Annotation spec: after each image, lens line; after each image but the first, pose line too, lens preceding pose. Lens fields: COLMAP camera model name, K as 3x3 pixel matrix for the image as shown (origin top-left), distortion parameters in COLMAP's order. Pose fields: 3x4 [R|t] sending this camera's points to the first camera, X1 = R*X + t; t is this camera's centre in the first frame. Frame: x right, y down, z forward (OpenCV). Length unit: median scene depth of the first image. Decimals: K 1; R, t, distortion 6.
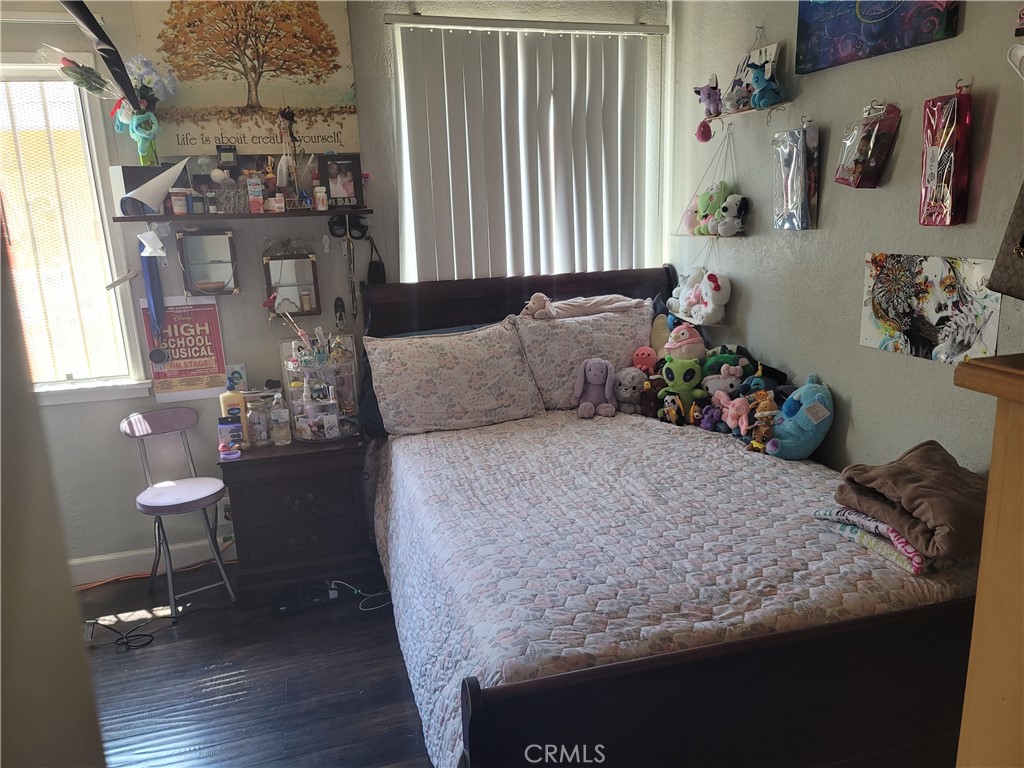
lens RADIAL K [[754.8, 0, 518.5], [0, 754.8, 380.0], [0, 0, 1]] dist [0.077355, -0.072289]
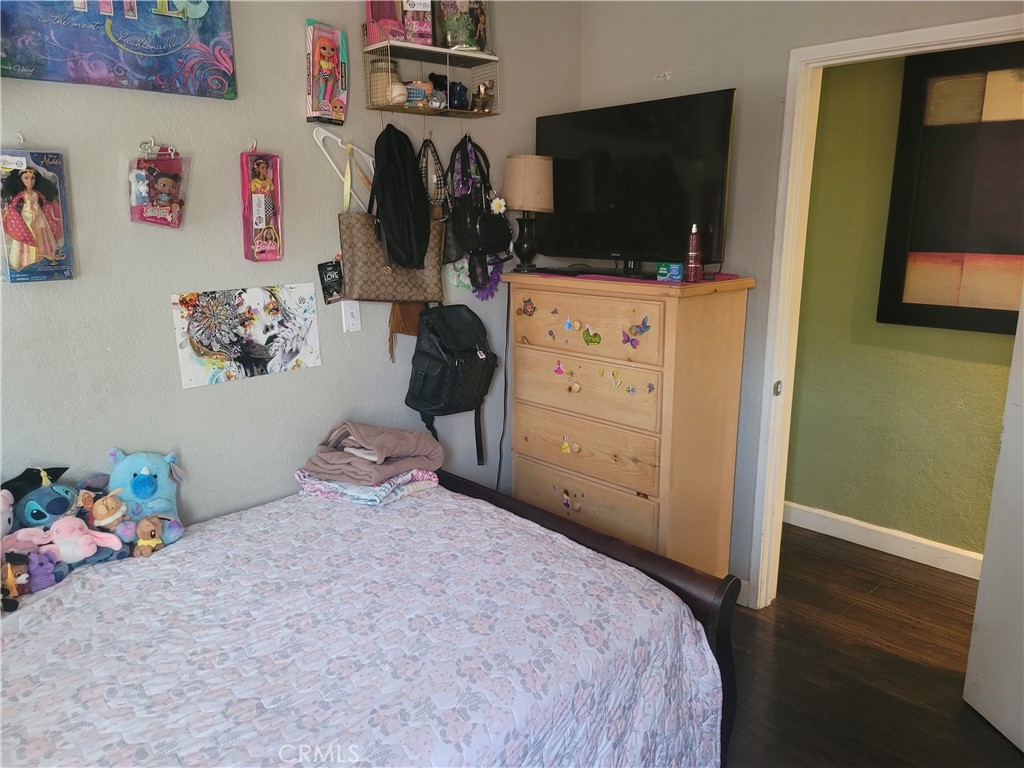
lens RADIAL K [[754.8, 0, 518.9], [0, 754.8, 385.1], [0, 0, 1]] dist [0.077355, -0.072289]
pose [[-0.470109, -0.163861, 0.867264, -0.655285], [0.225693, 0.927628, 0.297605, -0.269672], [-0.853265, 0.335642, -0.399104, 1.137635]]
